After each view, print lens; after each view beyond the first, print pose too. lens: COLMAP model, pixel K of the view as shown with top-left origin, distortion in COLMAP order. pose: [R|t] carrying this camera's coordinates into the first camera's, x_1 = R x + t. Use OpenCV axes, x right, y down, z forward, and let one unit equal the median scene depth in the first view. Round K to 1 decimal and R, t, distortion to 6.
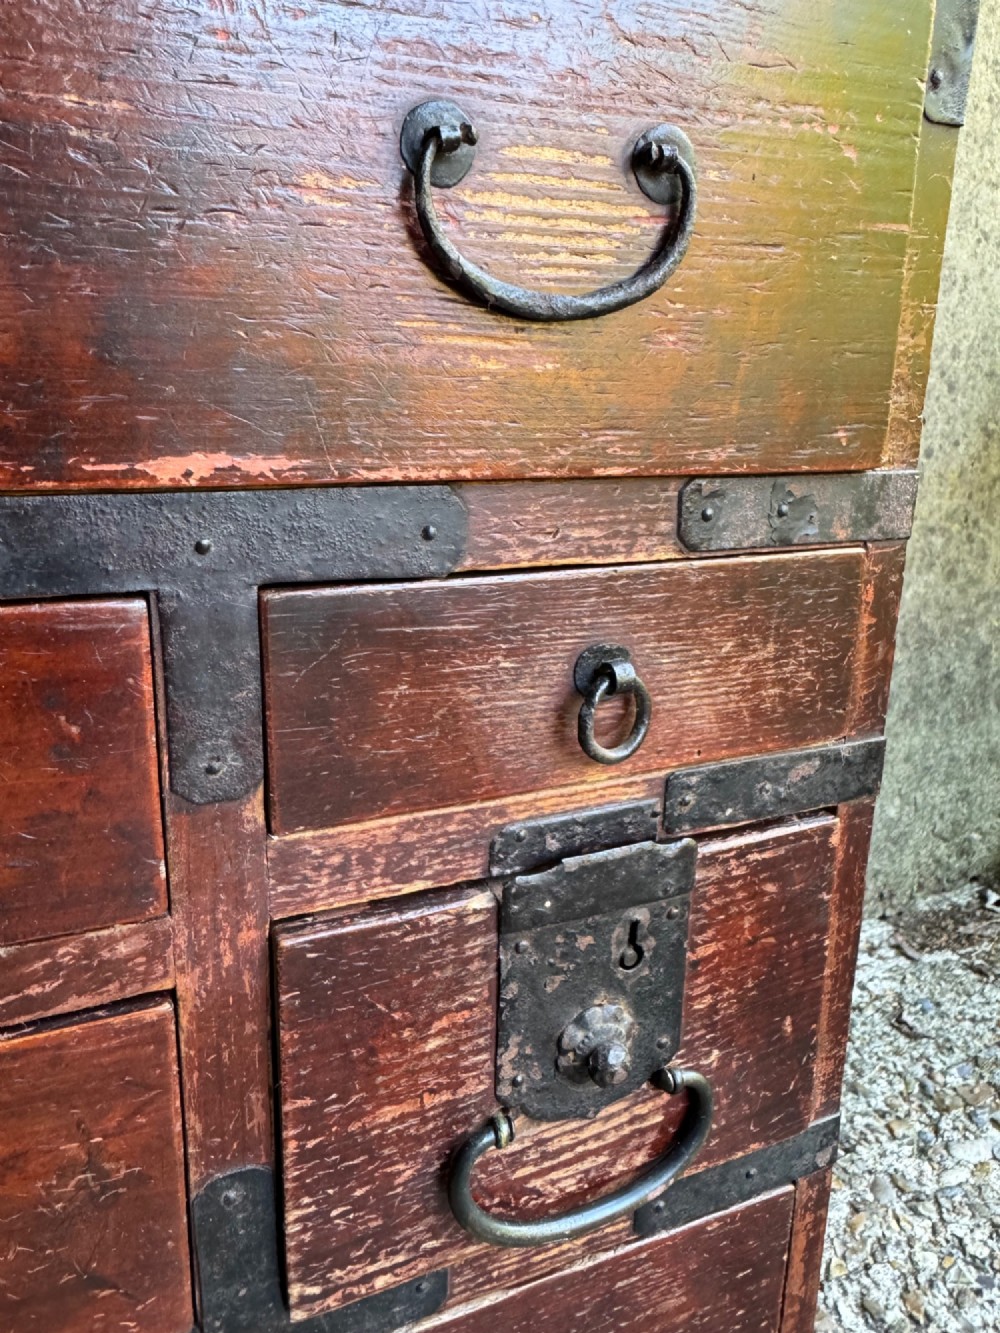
lens RADIAL K [[967.5, 0, 502.1], [0, 967.5, 608.0], [0, 0, 1]] dist [-0.003317, 0.002002]
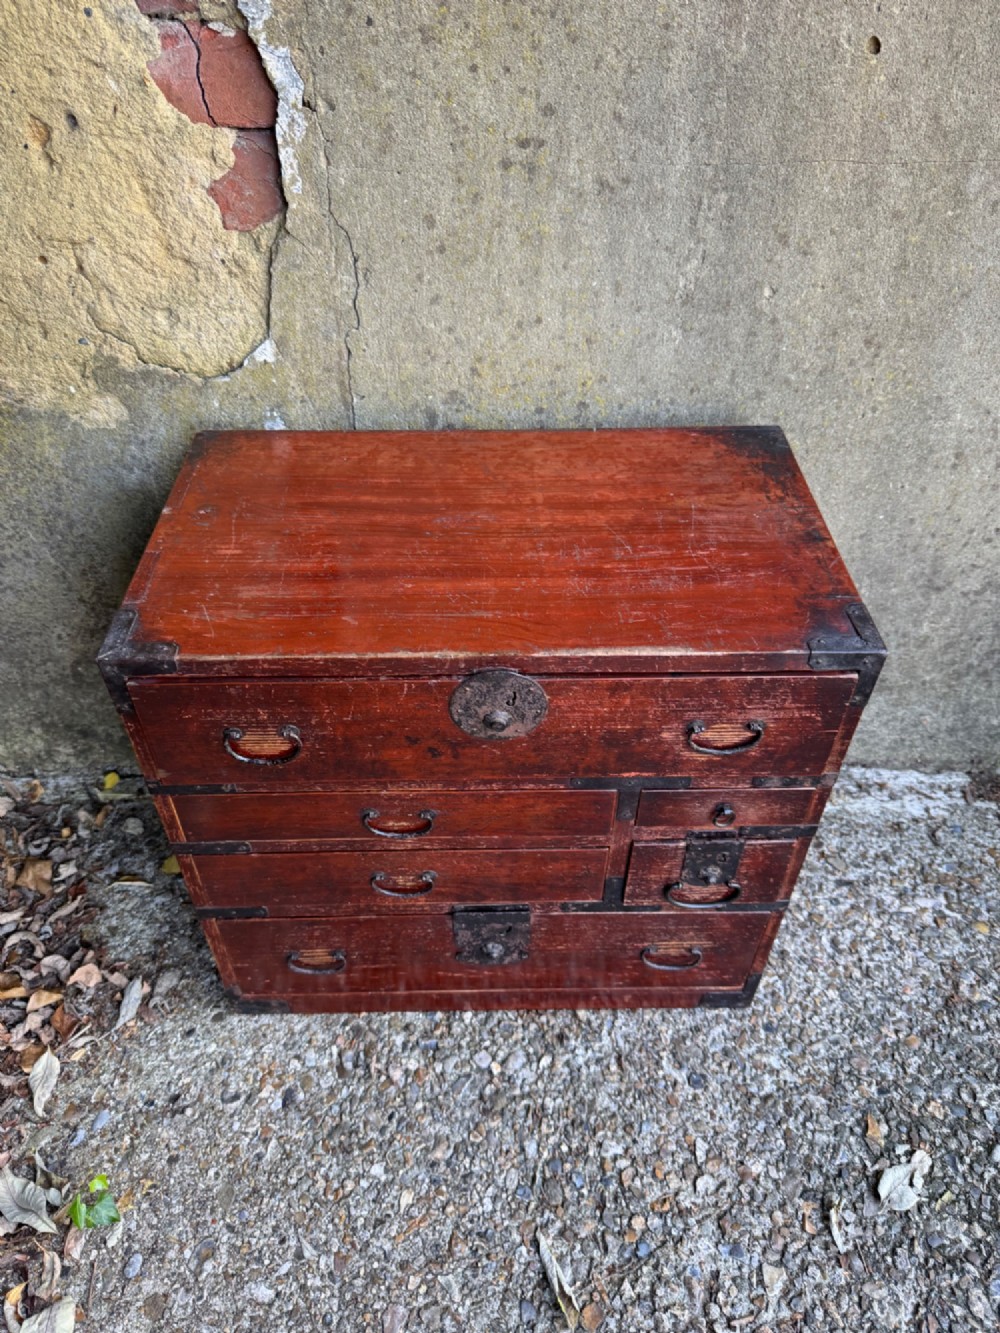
lens RADIAL K [[959.7, 0, 498.6], [0, 959.7, 672.1], [0, 0, 1]] dist [-0.016806, 0.002911]
pose [[0.921143, 0.254820, -0.294215, 0.262437], [-0.074719, 0.857611, 0.508843, -2.272147], [0.381985, -0.446733, 0.809022, -2.194758]]
